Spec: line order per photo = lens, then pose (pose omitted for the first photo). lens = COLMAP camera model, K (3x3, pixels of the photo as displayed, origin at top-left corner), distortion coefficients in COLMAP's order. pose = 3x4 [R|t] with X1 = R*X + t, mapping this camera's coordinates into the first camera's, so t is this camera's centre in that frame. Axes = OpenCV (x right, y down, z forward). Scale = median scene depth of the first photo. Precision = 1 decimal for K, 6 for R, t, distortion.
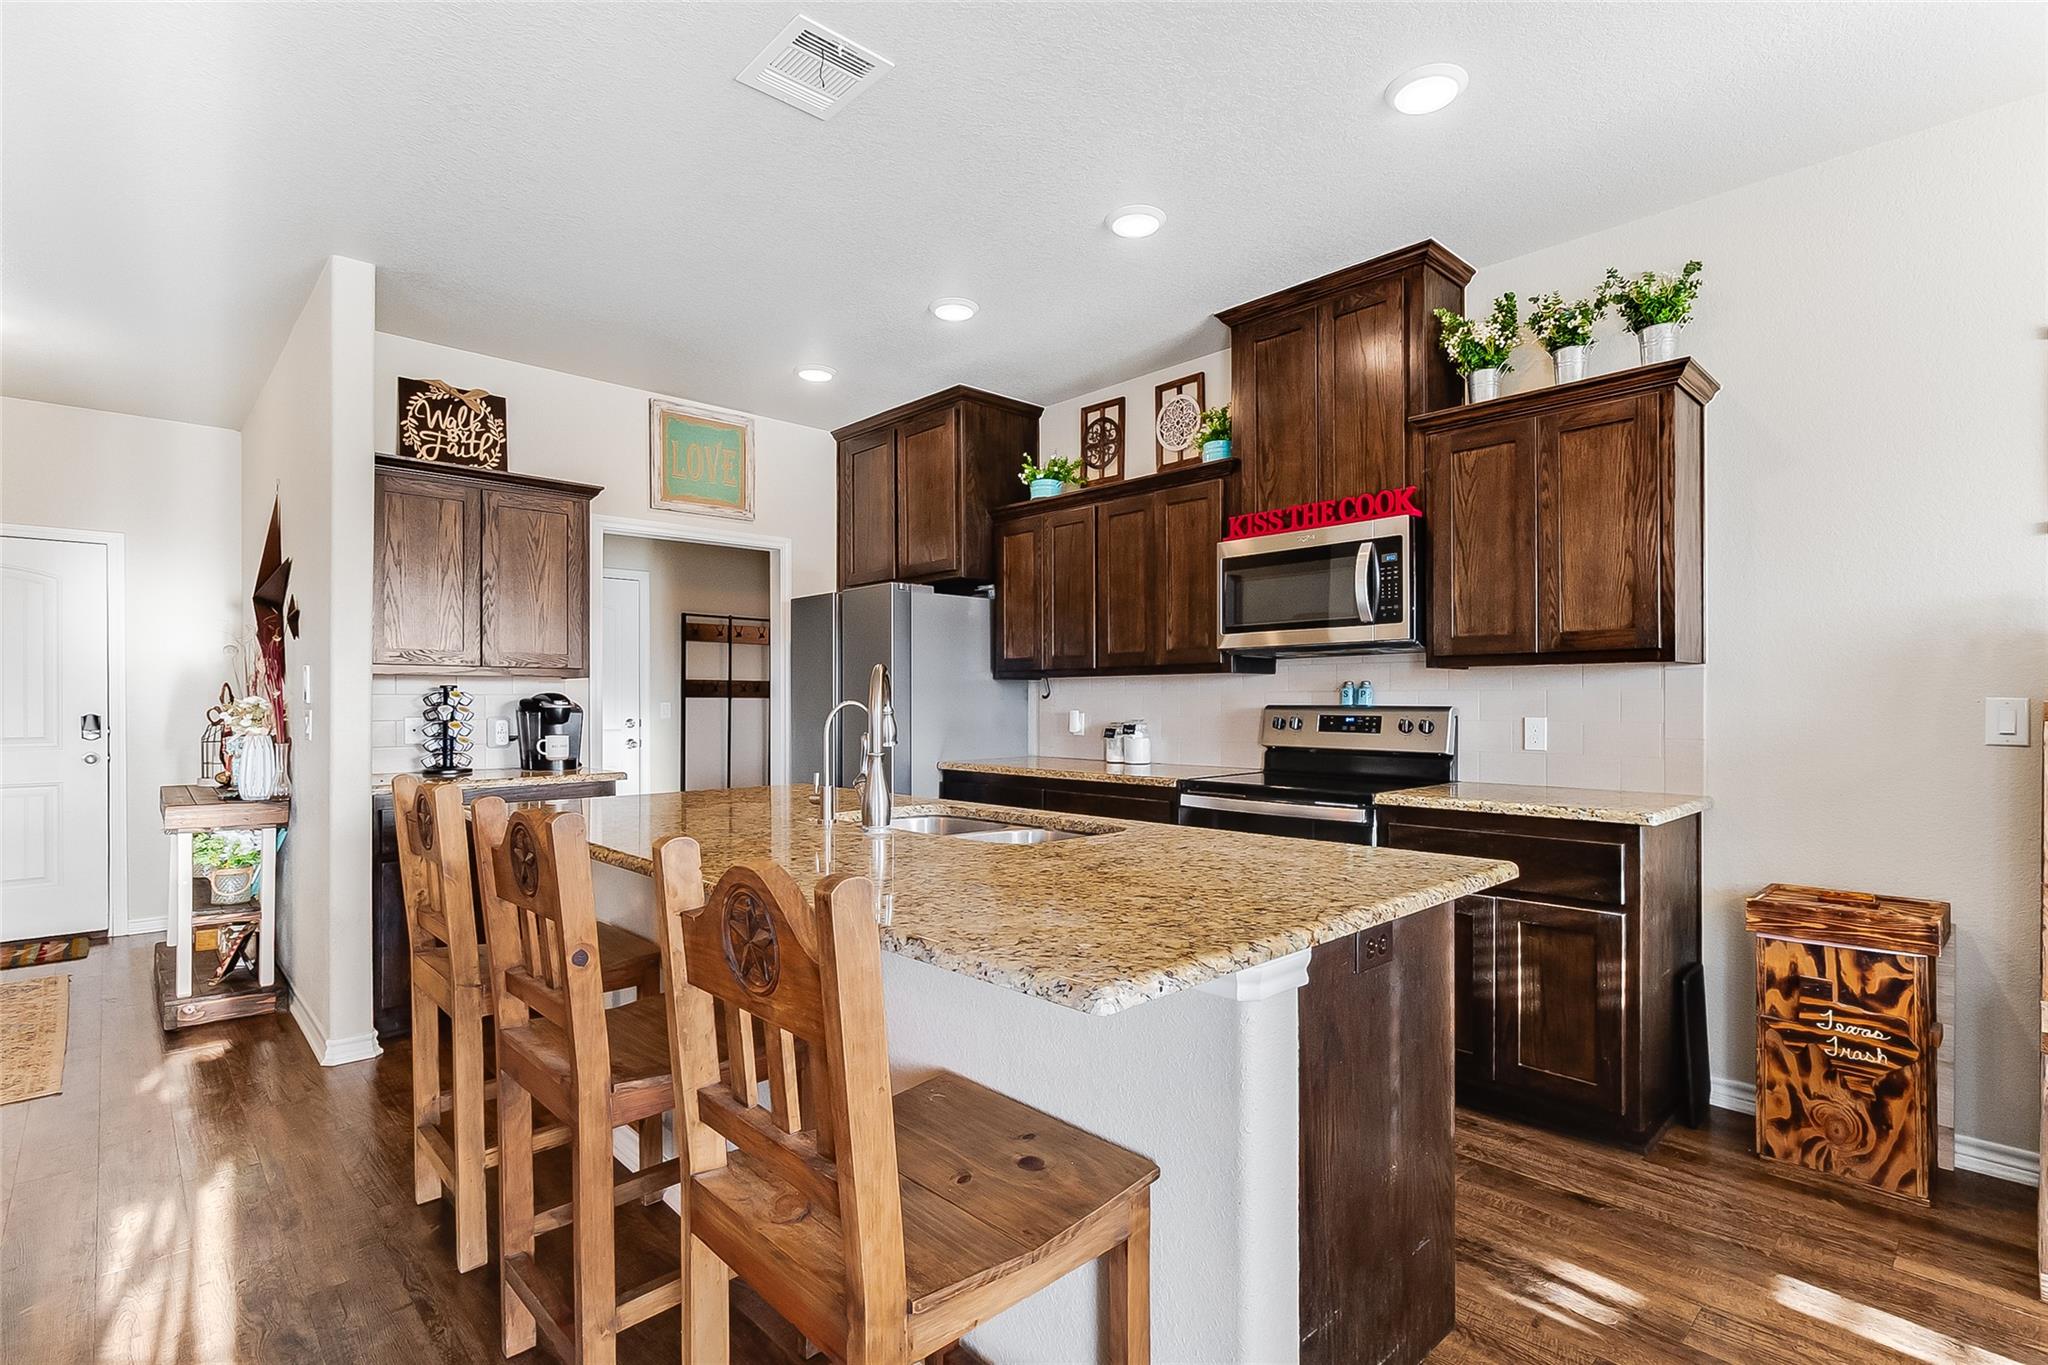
lens RADIAL K [[974.2, 0, 1053.1], [0, 974.2, 706.8], [0, 0, 1]] dist [0.003708, -0.001444]
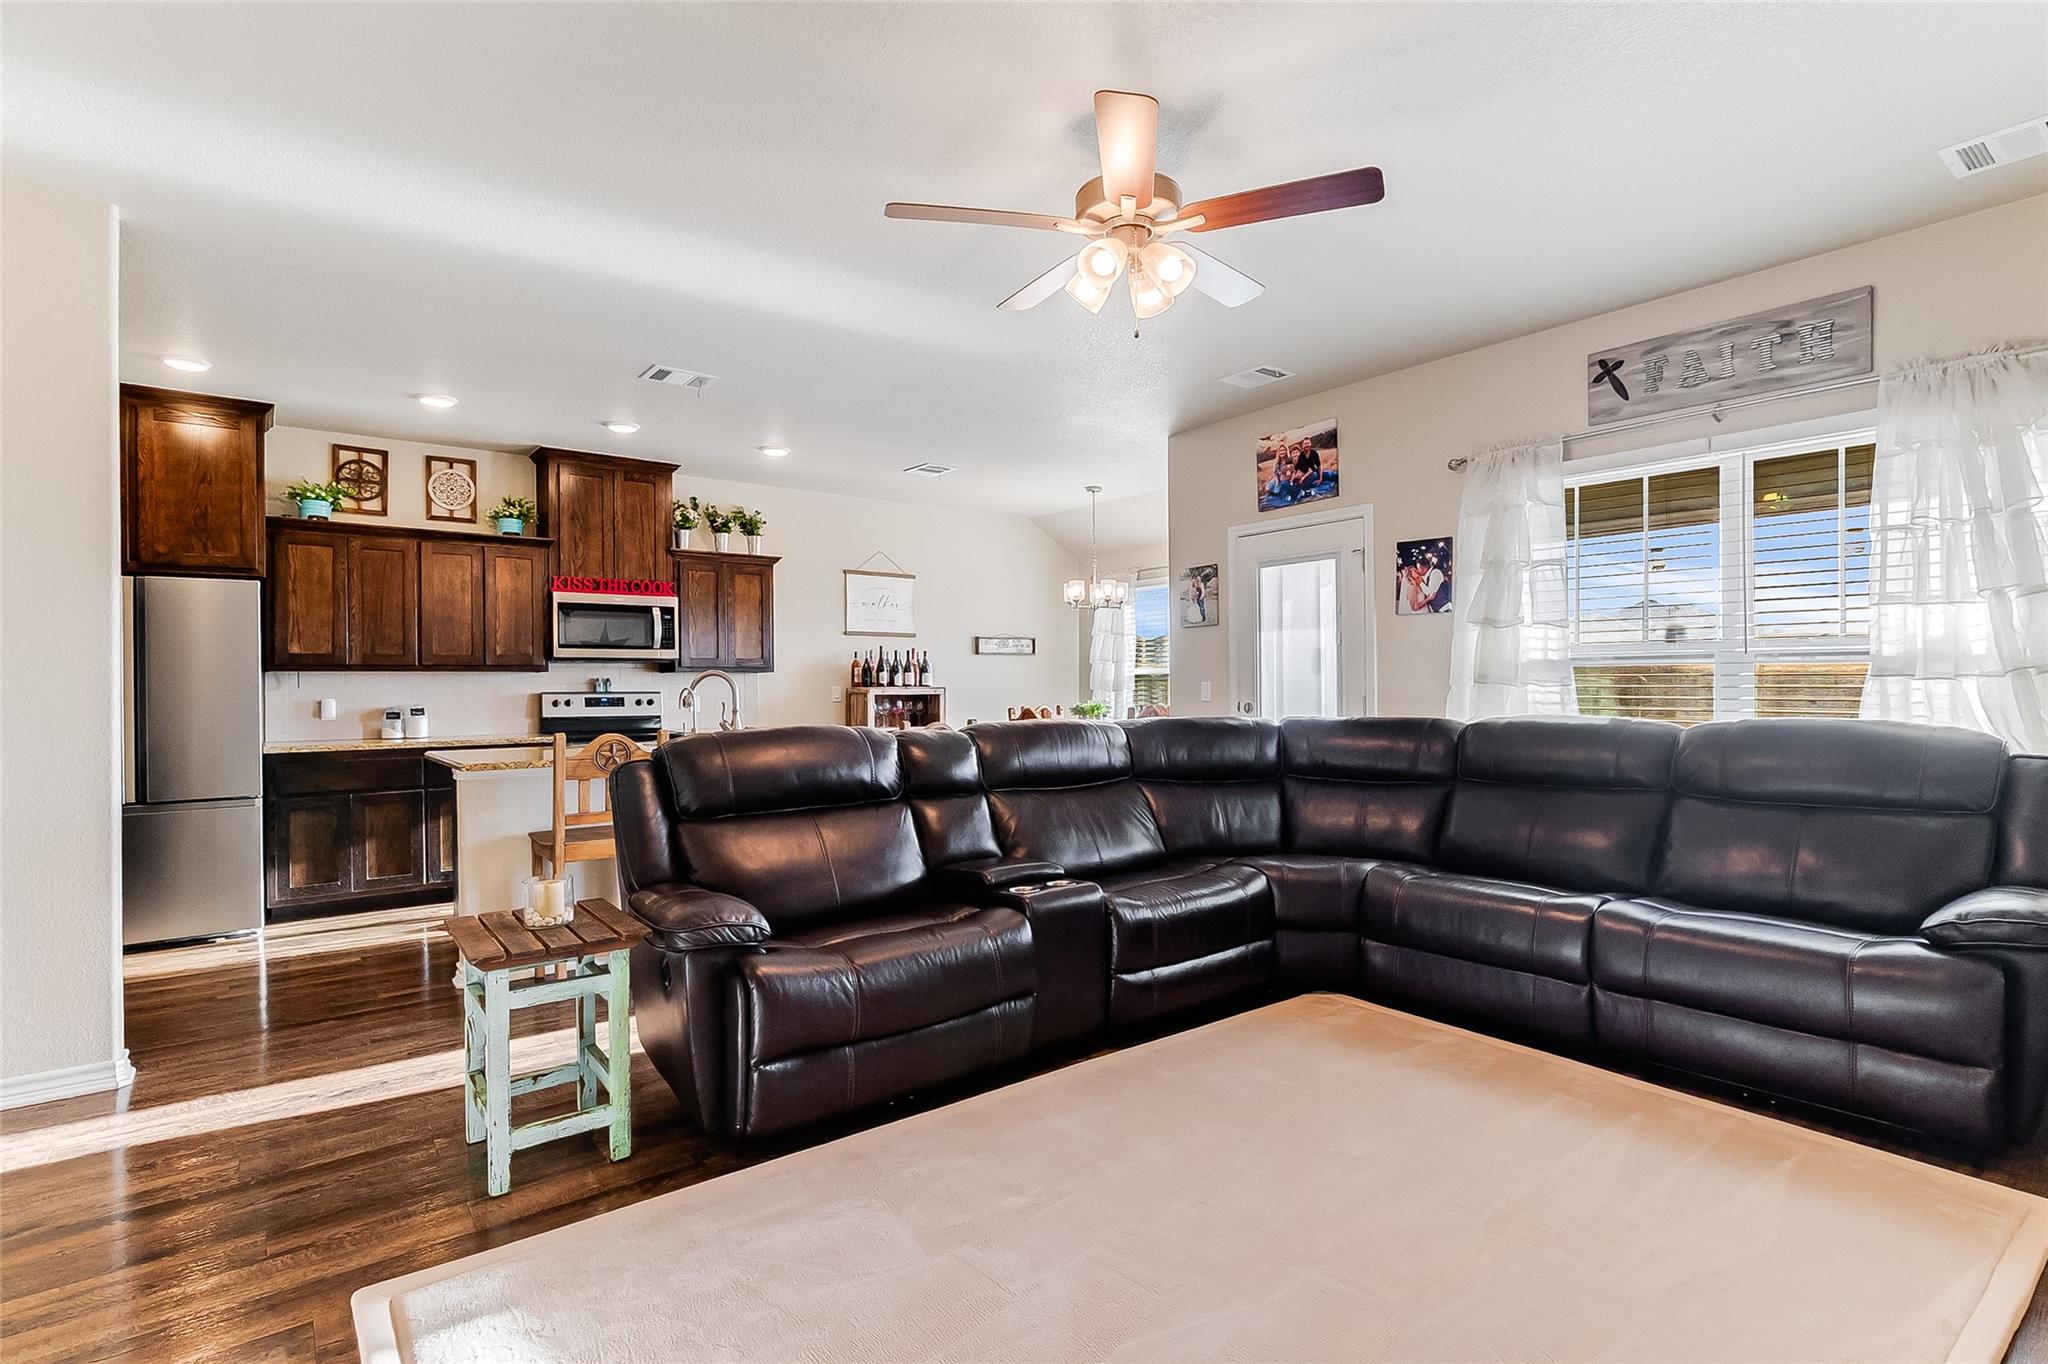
lens RADIAL K [[974.2, 0, 1006.0], [0, 974.2, 685.3], [0, 0, 1]] dist [0.003708, -0.001444]
pose [[0.097943, 0.001114, 0.995191, -1.224334], [0.015132, 0.999882, -0.002609, 0.002500], [-0.995077, 0.015314, 0.097915, 0.087844]]
